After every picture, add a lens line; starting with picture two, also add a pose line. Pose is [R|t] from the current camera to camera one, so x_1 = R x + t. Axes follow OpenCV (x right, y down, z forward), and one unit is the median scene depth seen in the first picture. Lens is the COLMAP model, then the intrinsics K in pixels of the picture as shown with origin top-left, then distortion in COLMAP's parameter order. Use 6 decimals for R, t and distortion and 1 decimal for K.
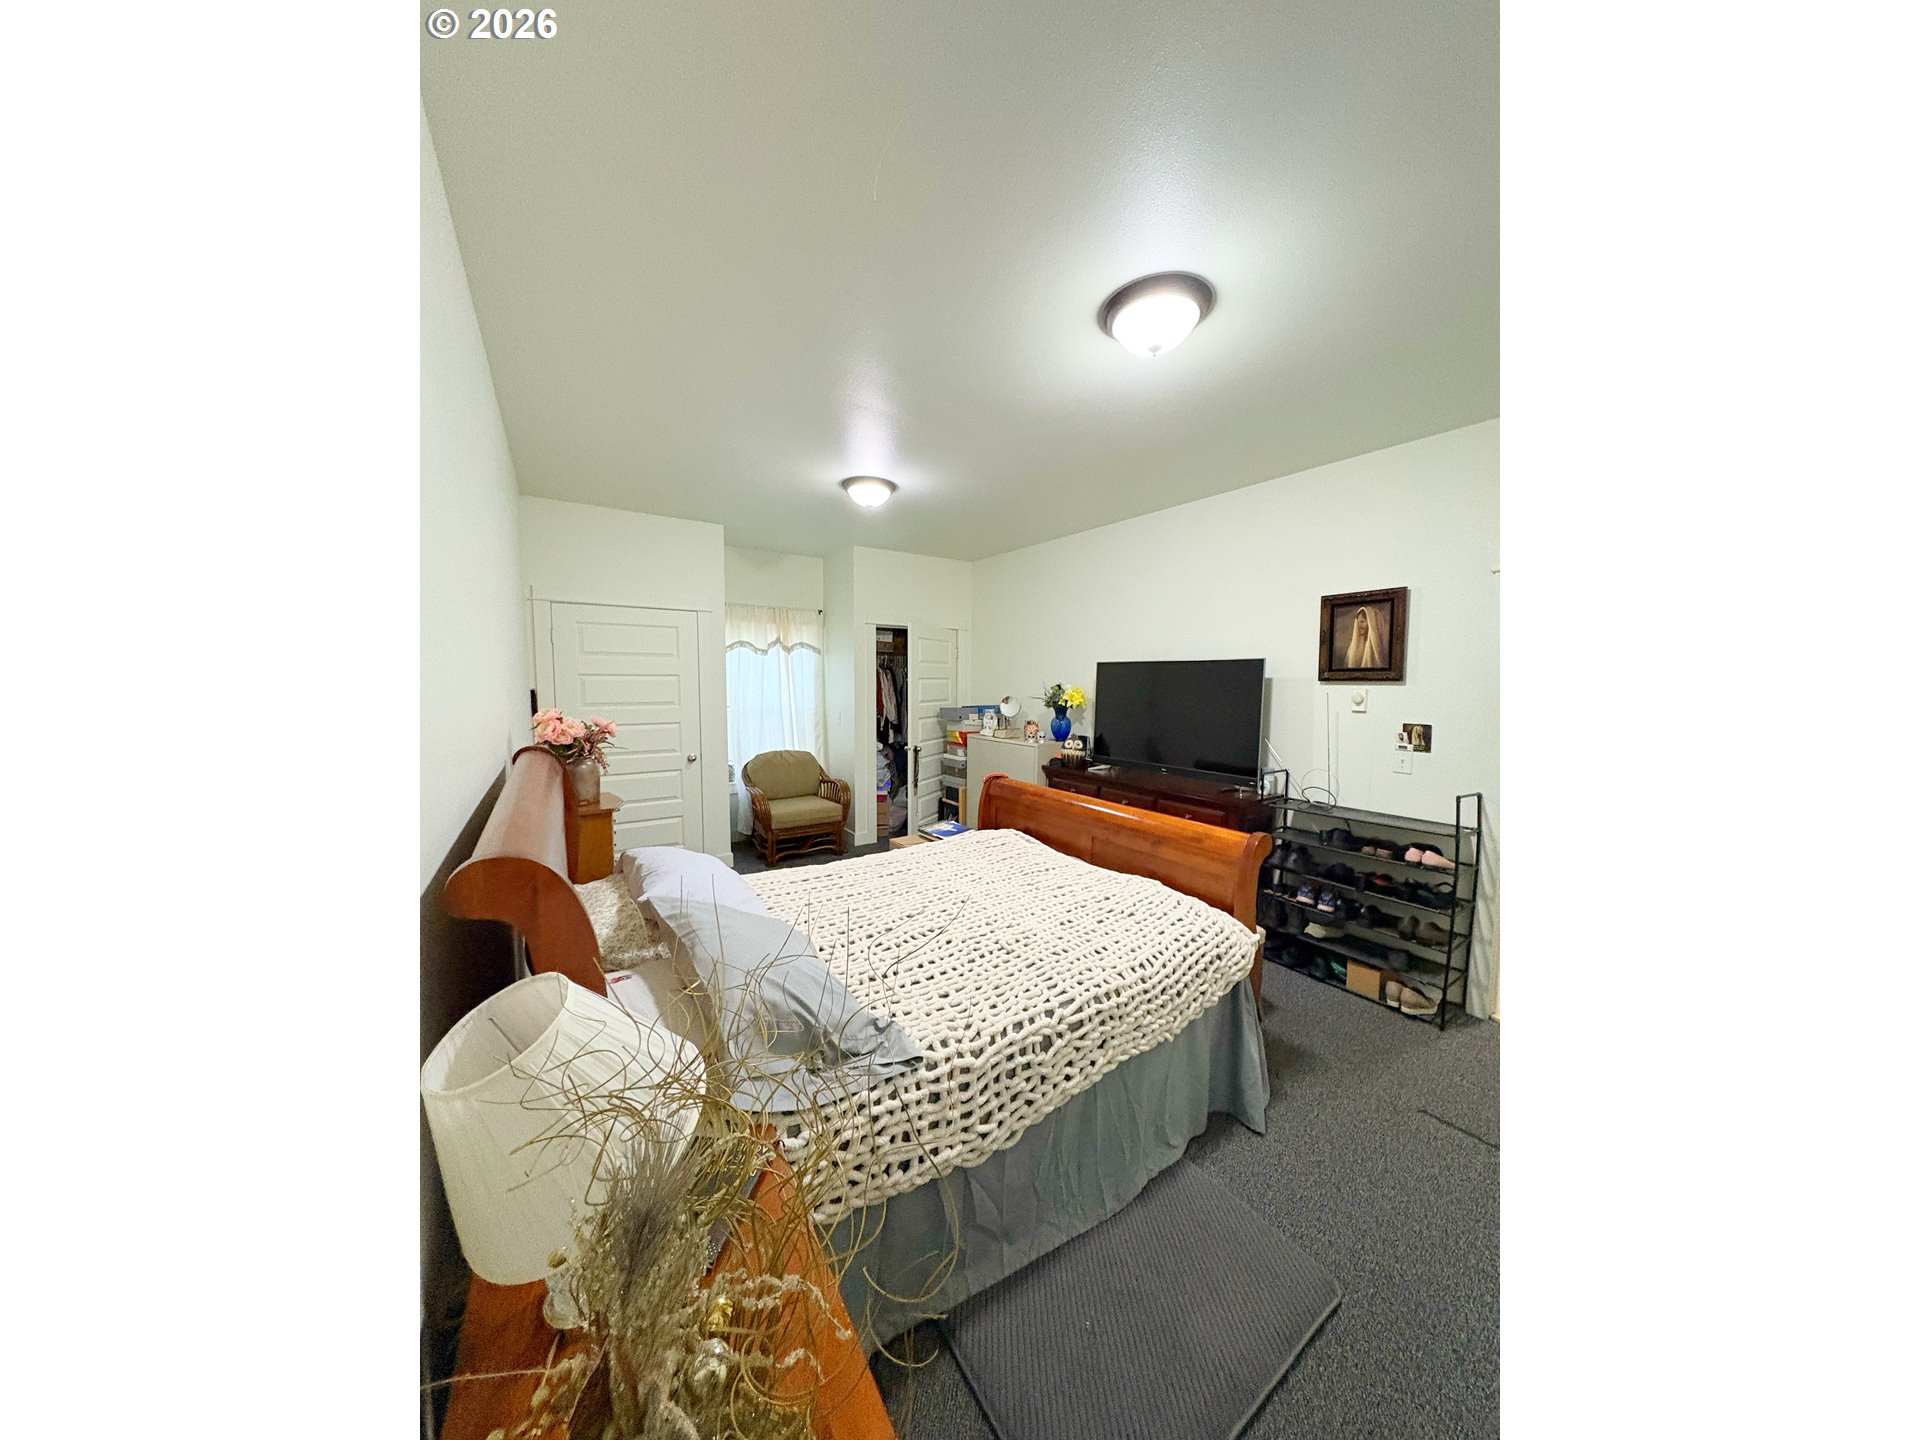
lens RADIAL K [[576.9, 0, 957.8], [0, 576.9, 718.0], [0, 0, 1]] dist [0.003643, 0.000102]
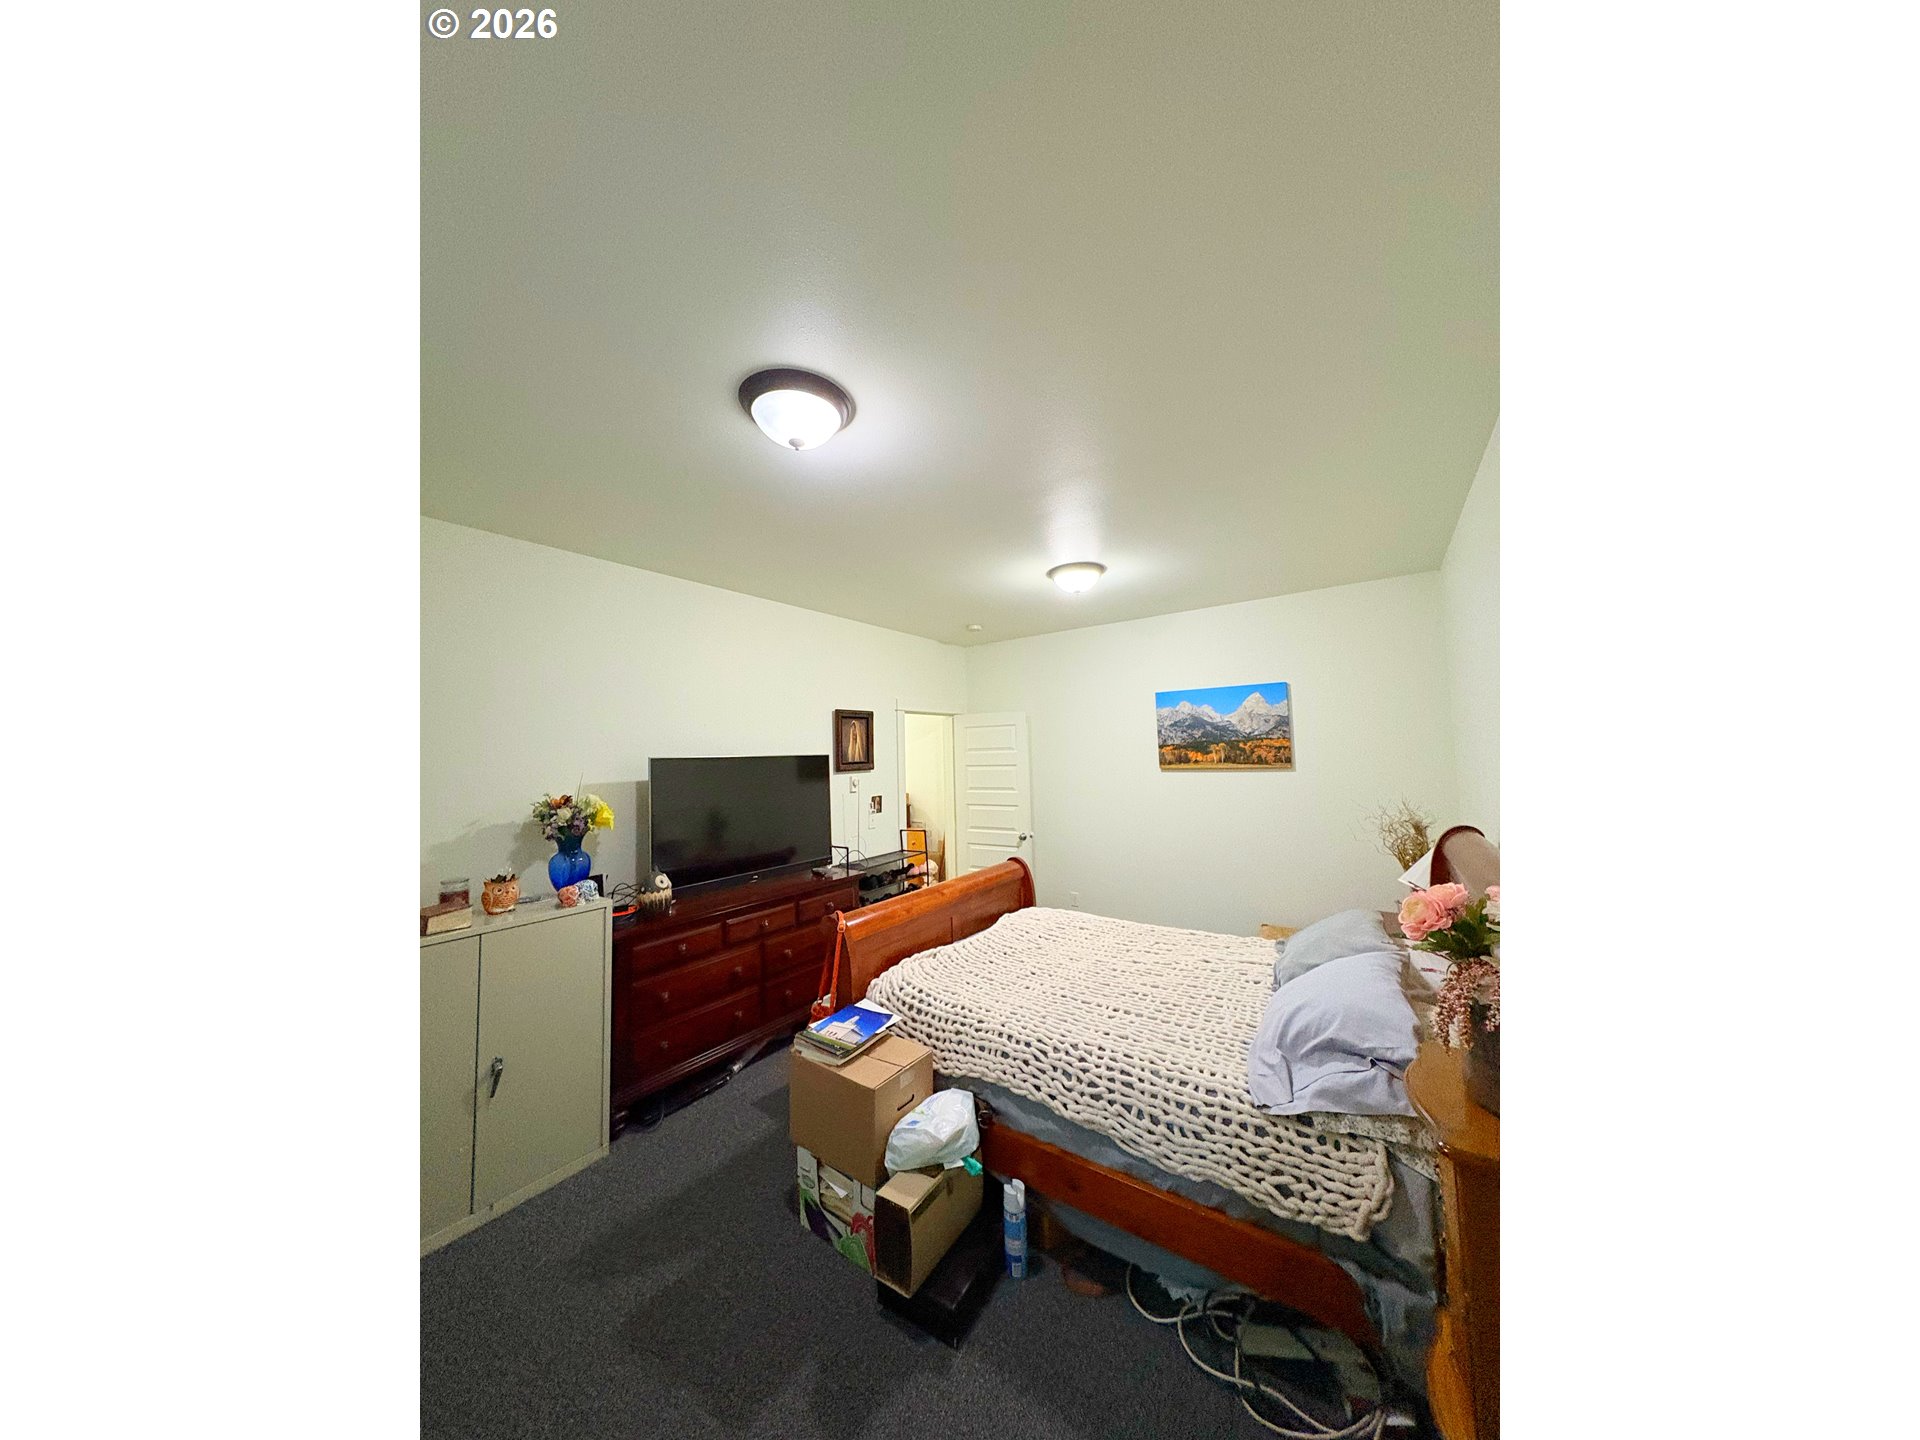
lens RADIAL K [[576.9, 0, 958.8], [0, 576.9, 720.0], [0, 0, 1]] dist [0.003643, 0.000102]
pose [[-0.334826, 0.064407, 0.940076, -0.780313], [0.093808, 0.994983, -0.034758, -0.118056], [-0.937599, 0.076549, -0.339188, 1.260809]]
